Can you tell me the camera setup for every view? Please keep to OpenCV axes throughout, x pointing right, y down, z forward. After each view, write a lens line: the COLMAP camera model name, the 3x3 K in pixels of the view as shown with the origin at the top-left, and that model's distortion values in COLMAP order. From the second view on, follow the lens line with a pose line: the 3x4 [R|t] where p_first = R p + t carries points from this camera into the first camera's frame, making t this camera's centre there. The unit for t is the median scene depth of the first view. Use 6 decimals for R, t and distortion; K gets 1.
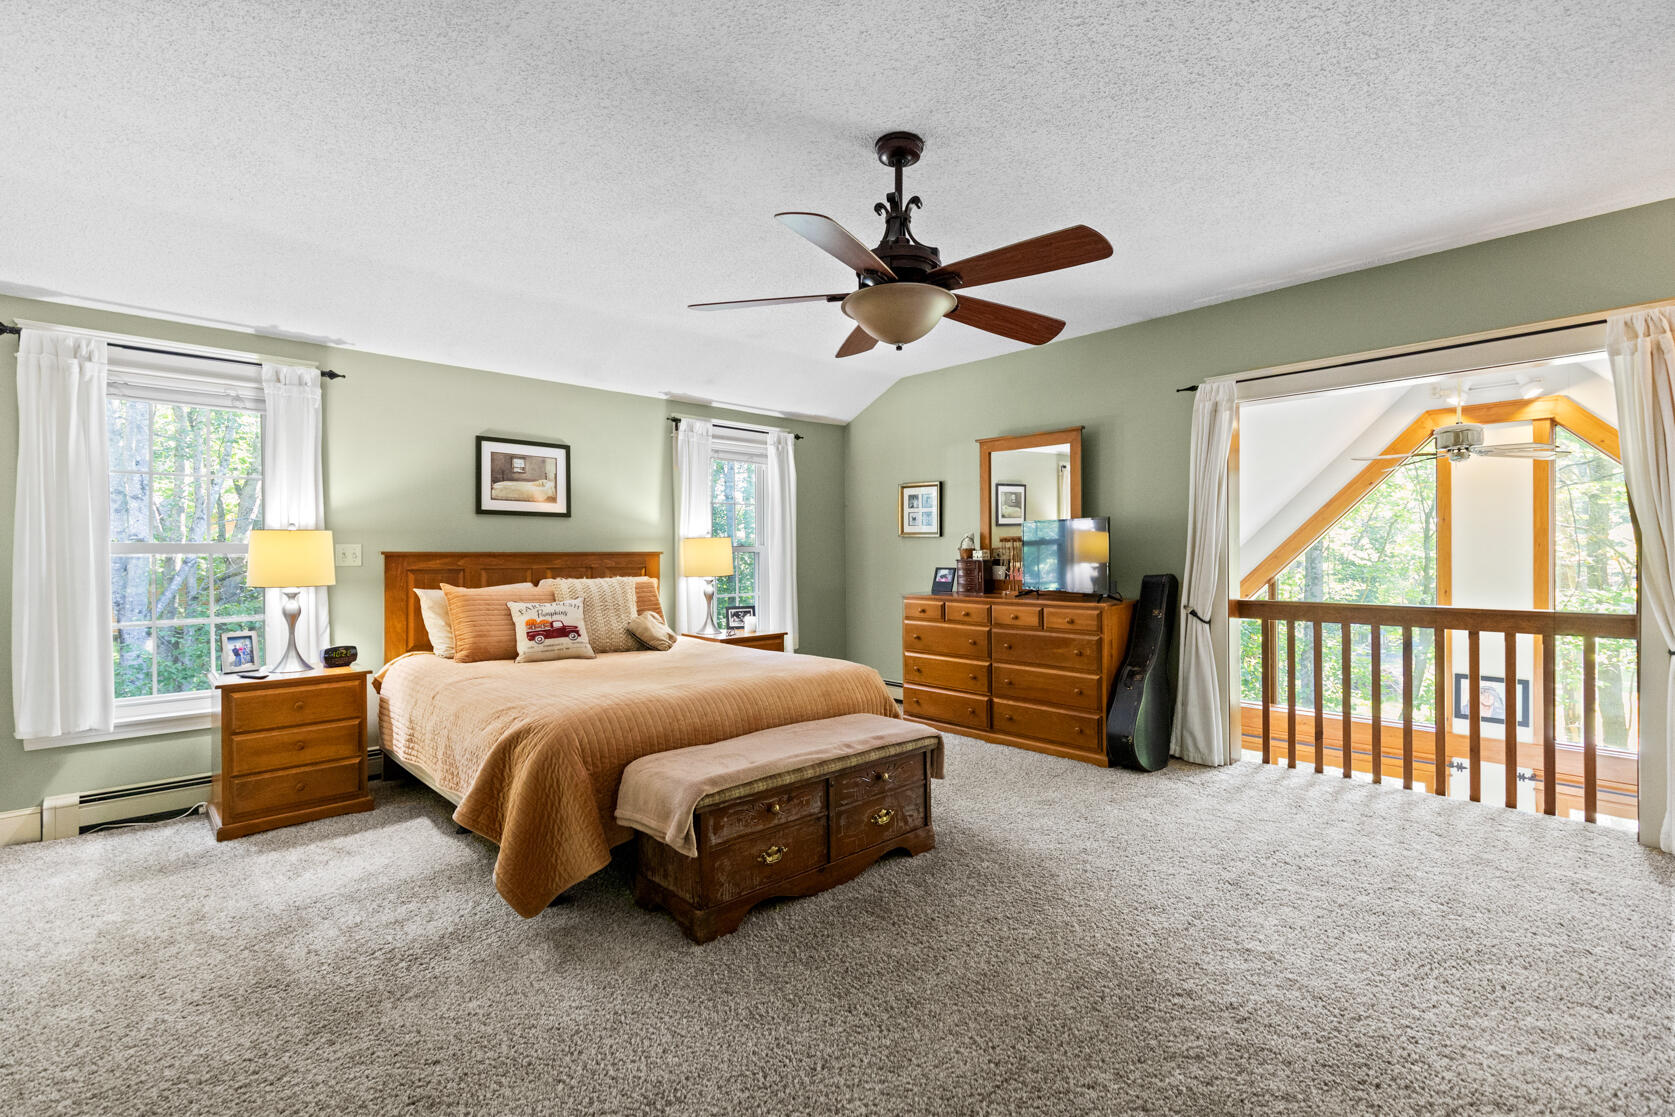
lens RADIAL K [[750.1, 0, 836.7], [0, 750.1, 559.8], [0, 0, 1]] dist [0.006672, -0.000869]
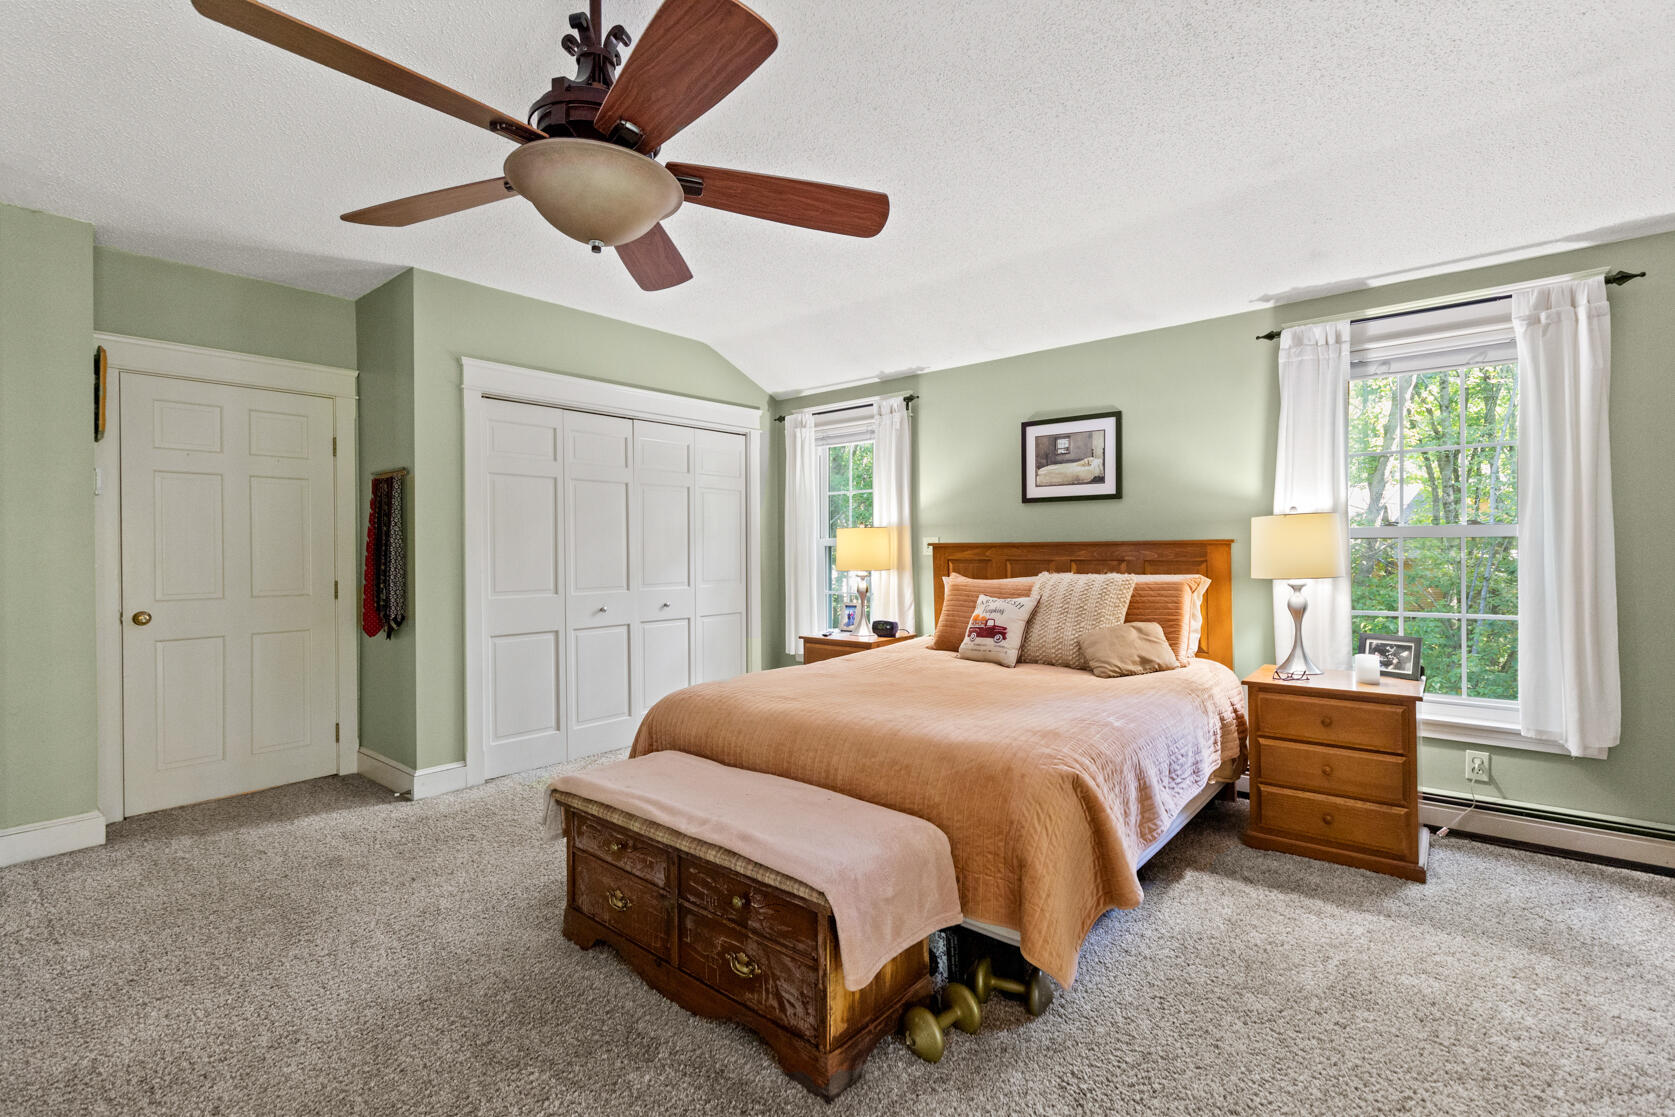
lens RADIAL K [[750.1, 0, 836.1], [0, 750.1, 534.6], [0, 0, 1]] dist [0.006672, -0.000869]
pose [[0.103429, -0.021025, -0.994415, 0.444178], [-0.005722, 0.999747, -0.021733, 0.001572], [0.994620, 0.007938, 0.103282, 0.646088]]
